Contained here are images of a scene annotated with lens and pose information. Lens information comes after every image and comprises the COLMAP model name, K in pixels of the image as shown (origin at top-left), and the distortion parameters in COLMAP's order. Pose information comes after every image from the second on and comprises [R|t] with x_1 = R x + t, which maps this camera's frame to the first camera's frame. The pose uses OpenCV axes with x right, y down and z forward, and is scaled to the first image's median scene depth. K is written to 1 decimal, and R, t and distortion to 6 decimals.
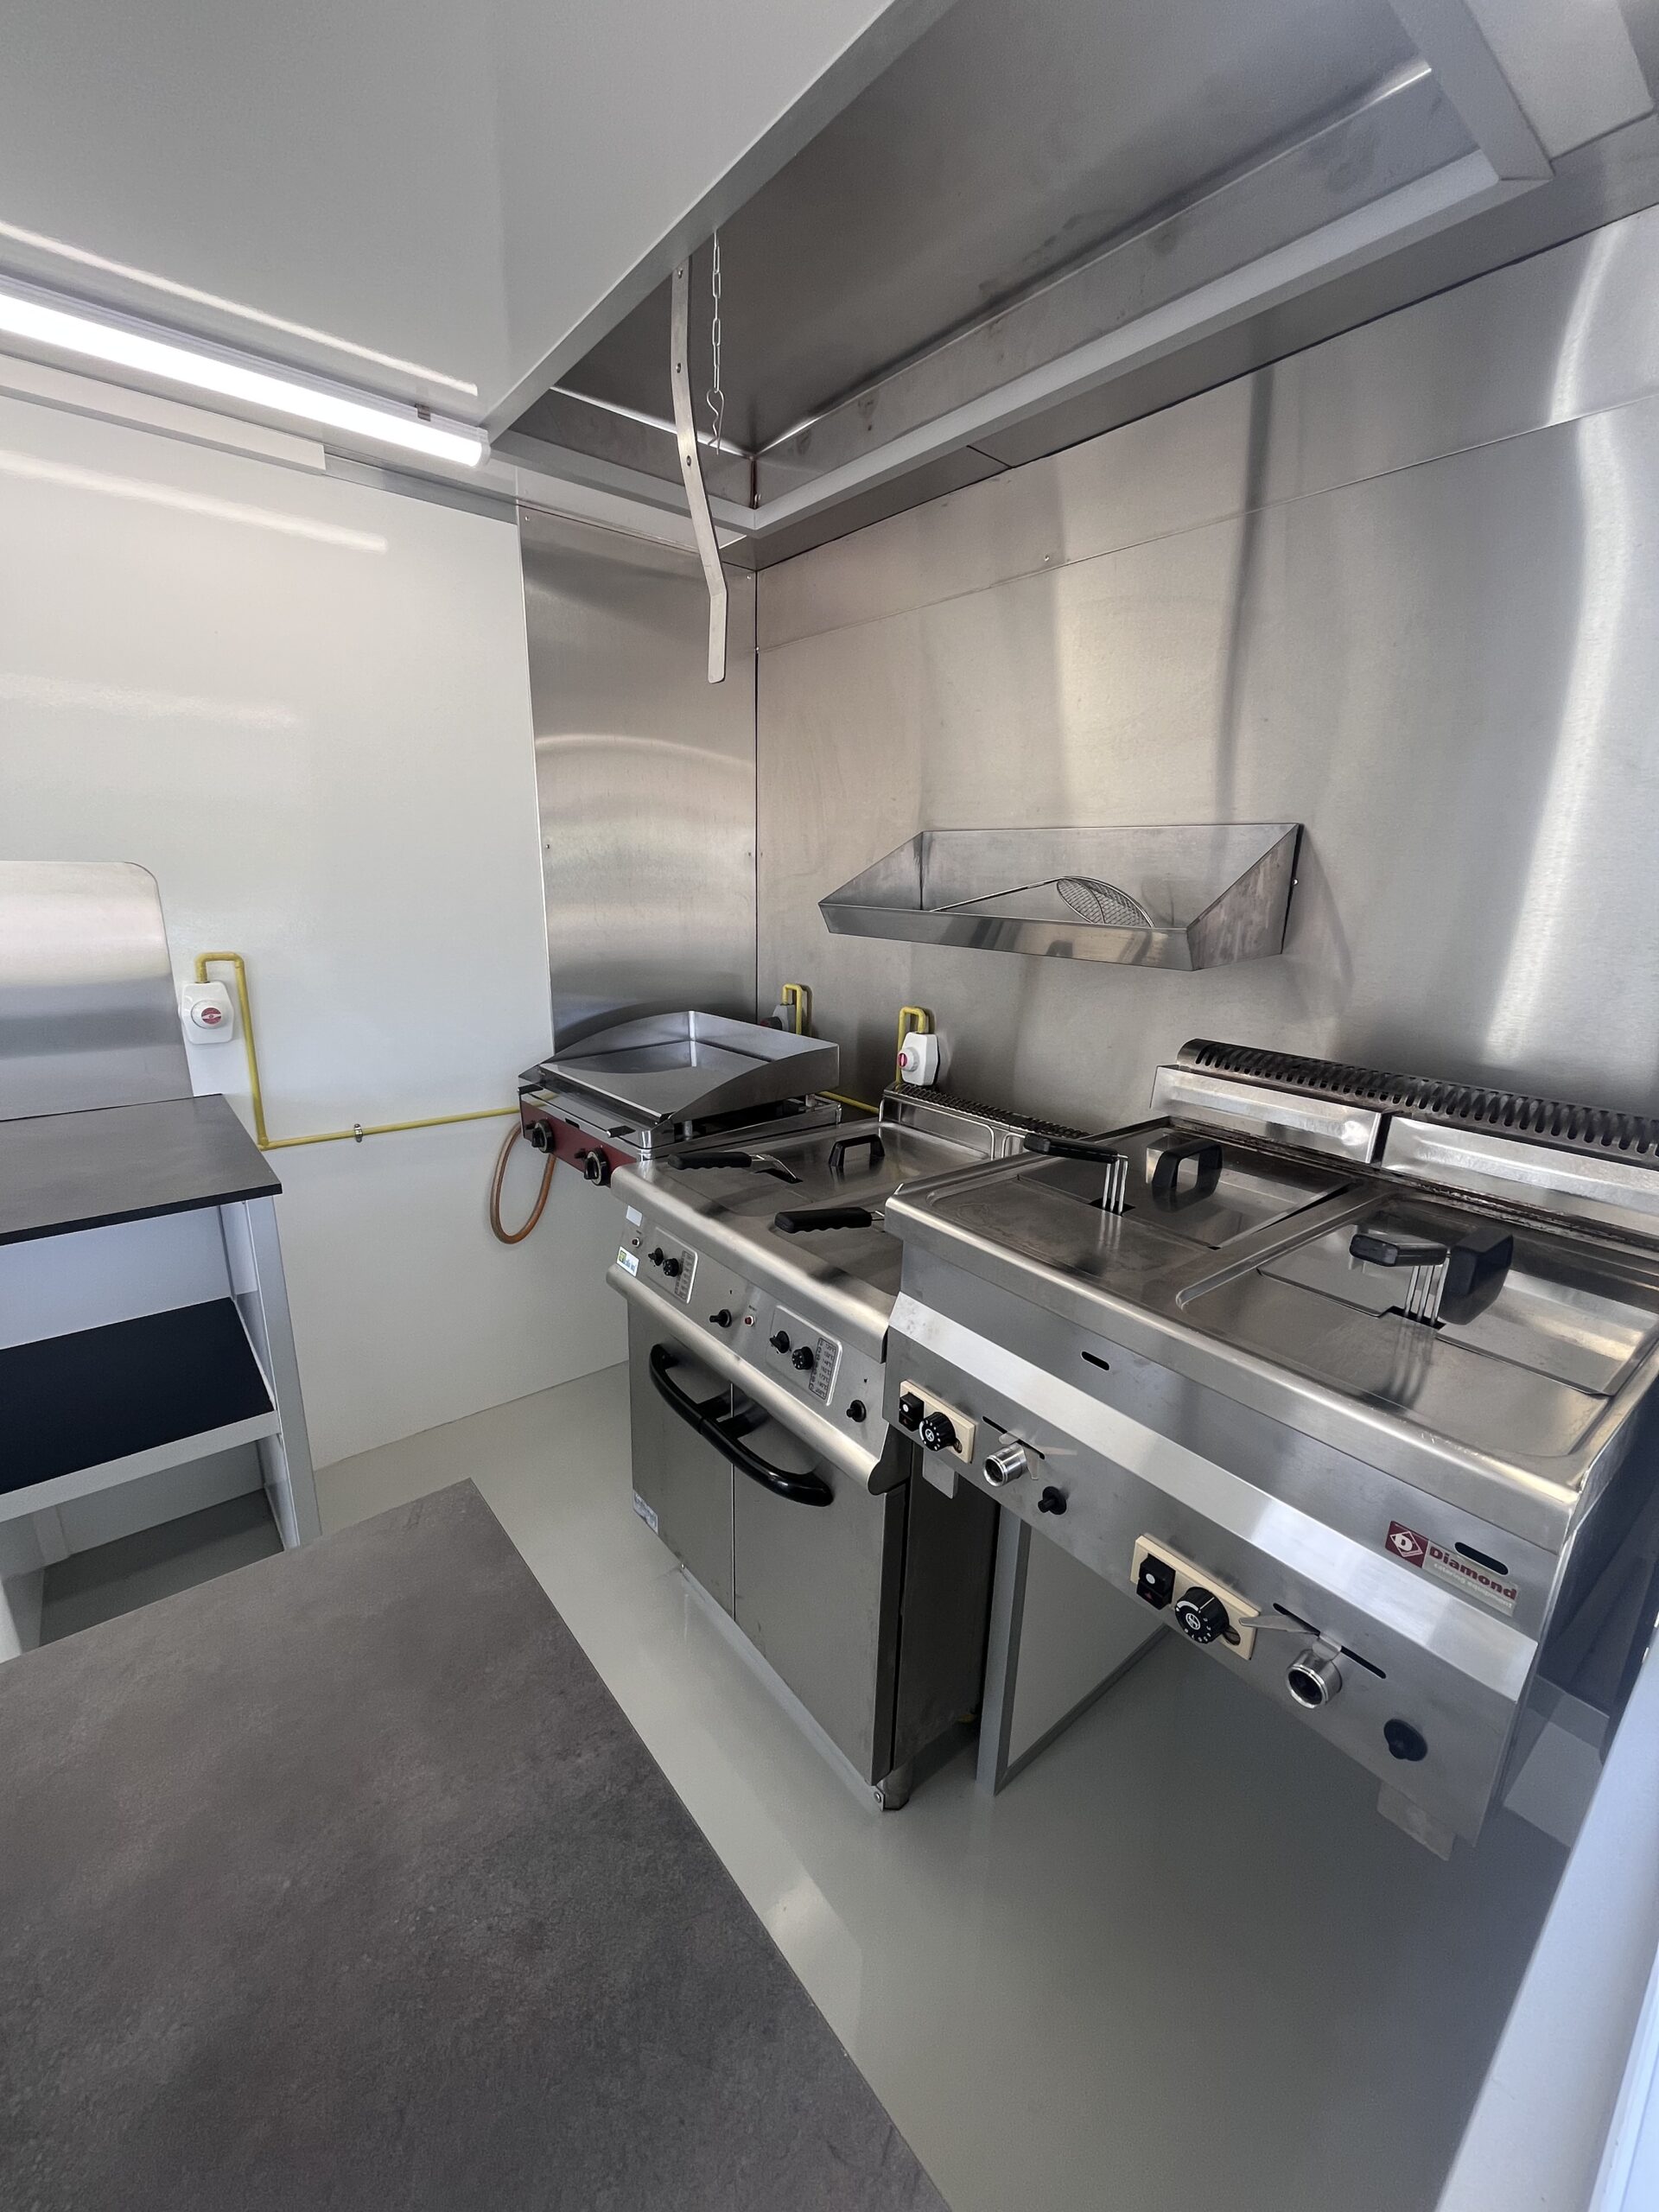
lens RADIAL K [[897.0, 0, 823.2], [0, 897.0, 1112.2], [0, 0, 1]] dist [-0.000835, -0.000266]
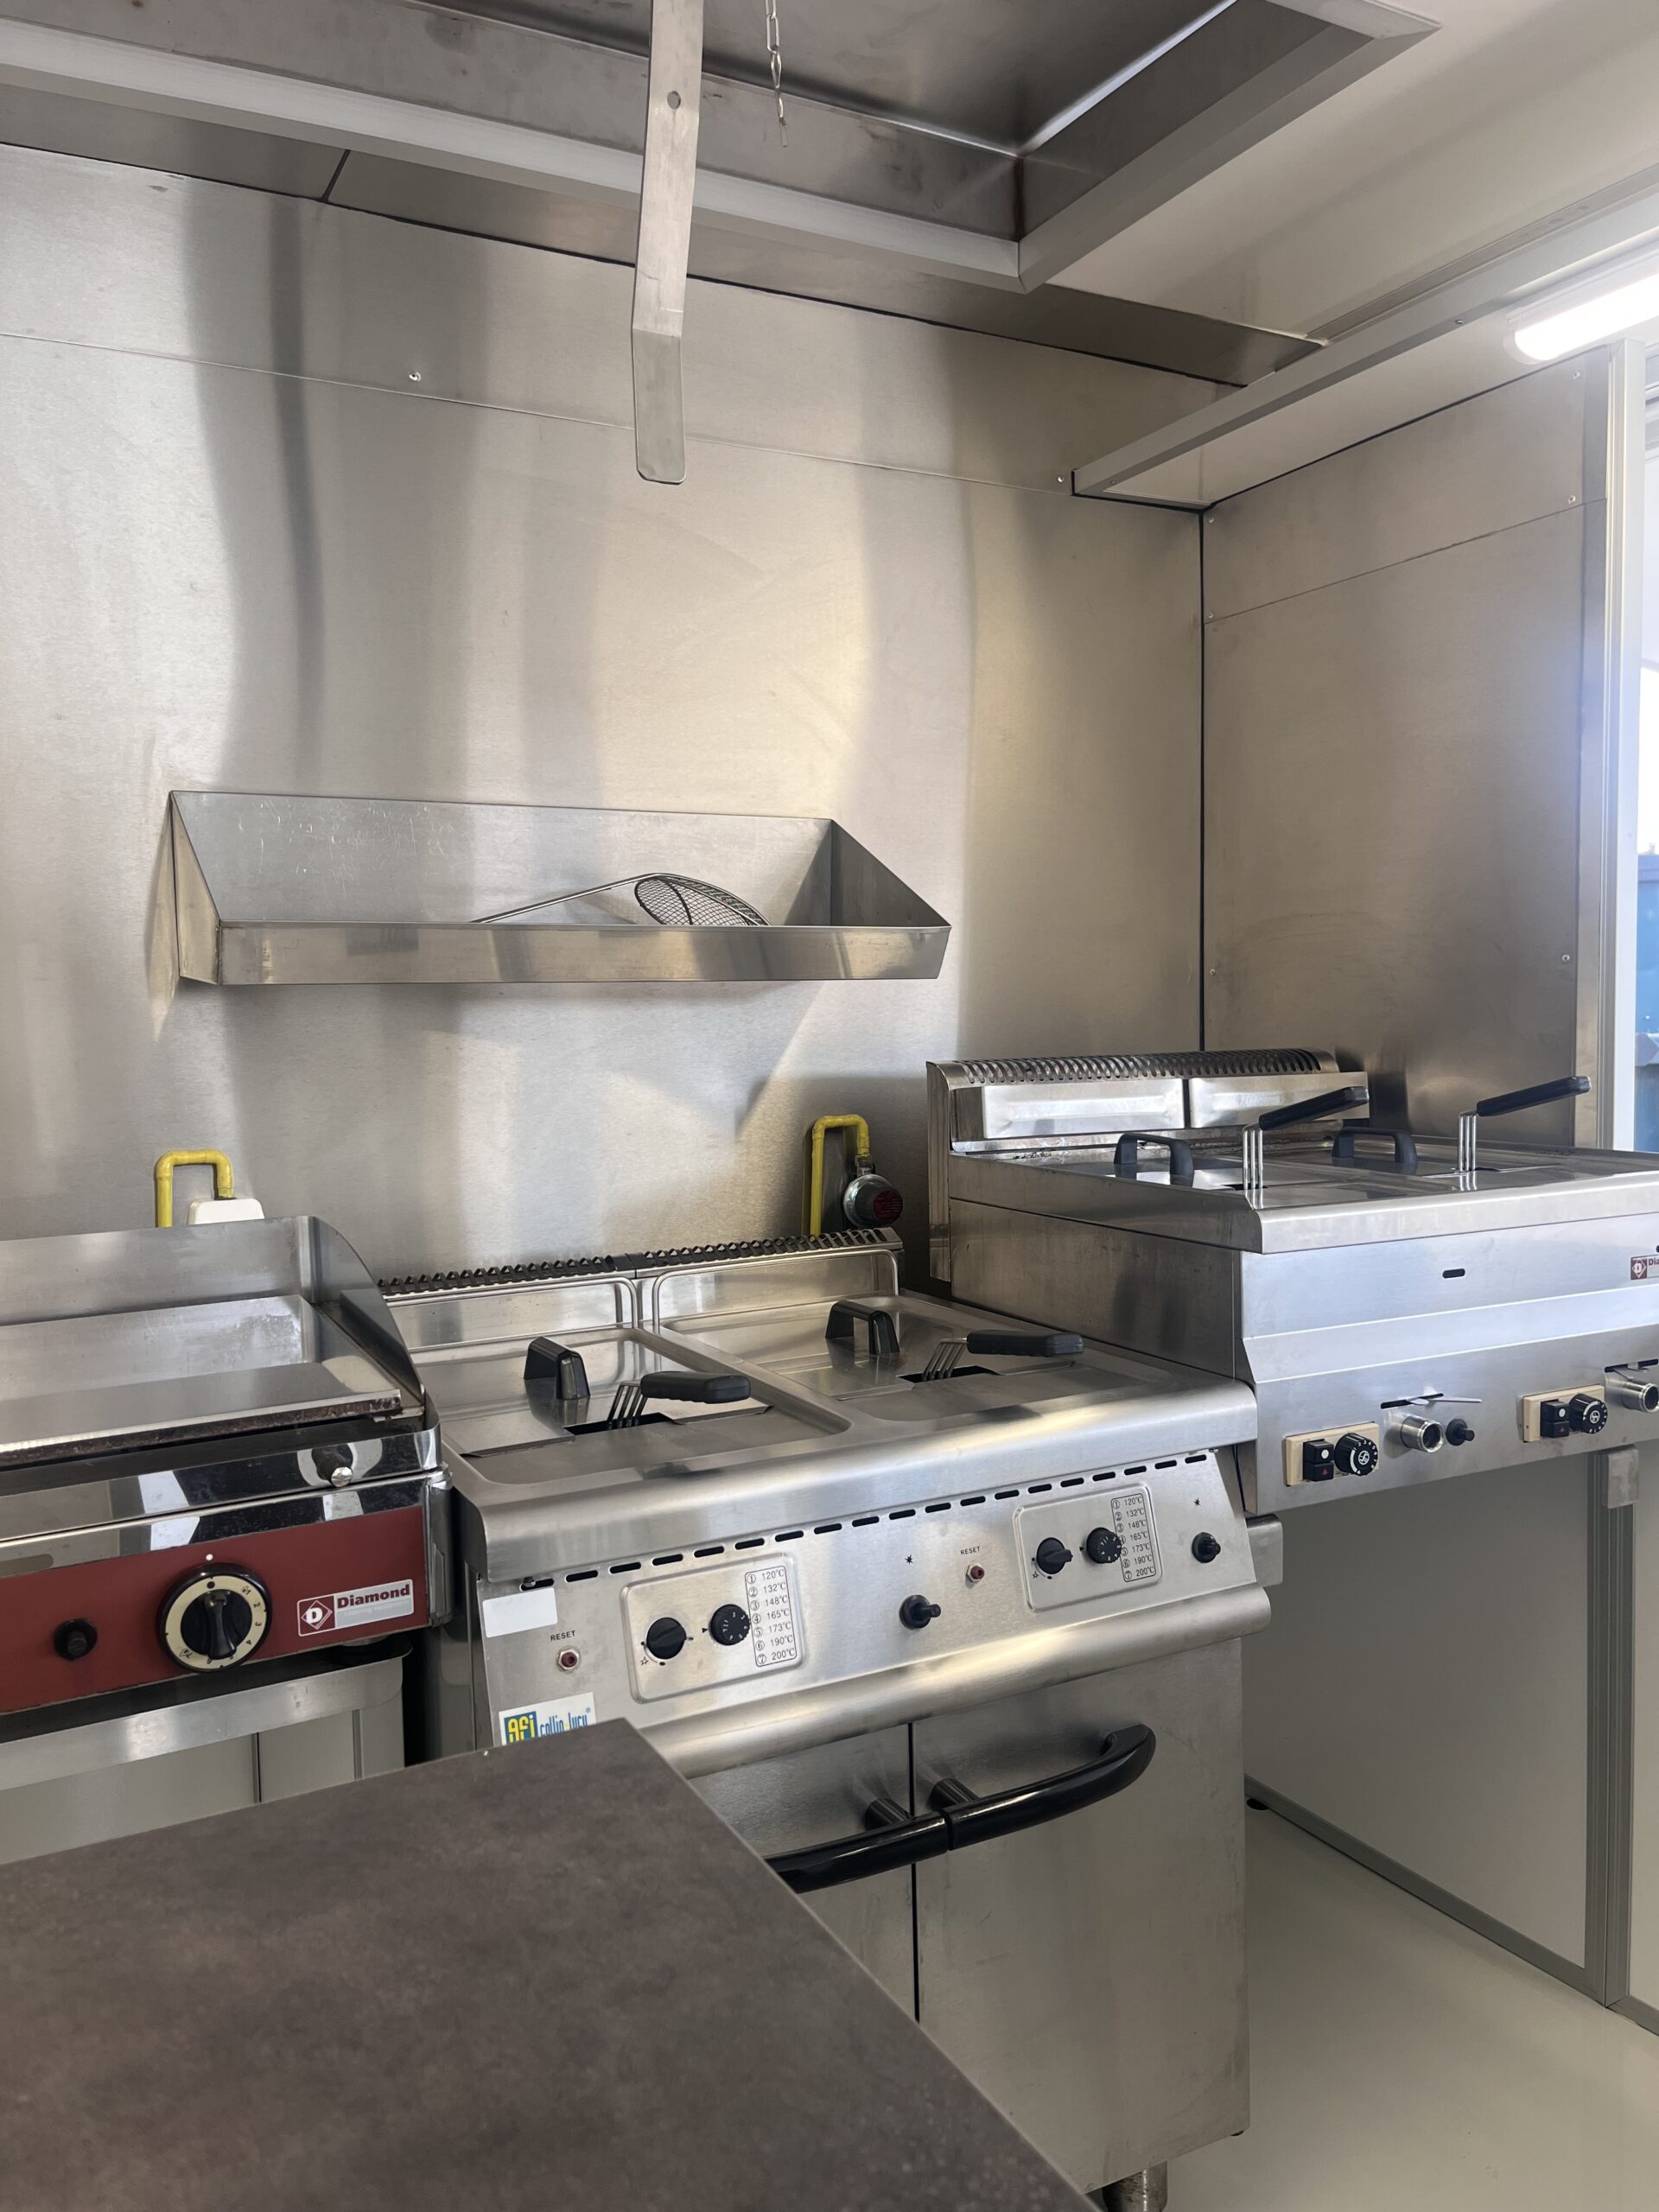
lens RADIAL K [[1694.2, 0, 861.9], [0, 1694.2, 1148.0], [0, 0, 1]] dist [0.008444, 0.007124]
pose [[0.186984, -0.106505, 0.976572, -1.165342], [0.279168, 0.958880, 0.051124, -0.107618], [-0.941861, 0.263068, 0.209028, 0.789212]]
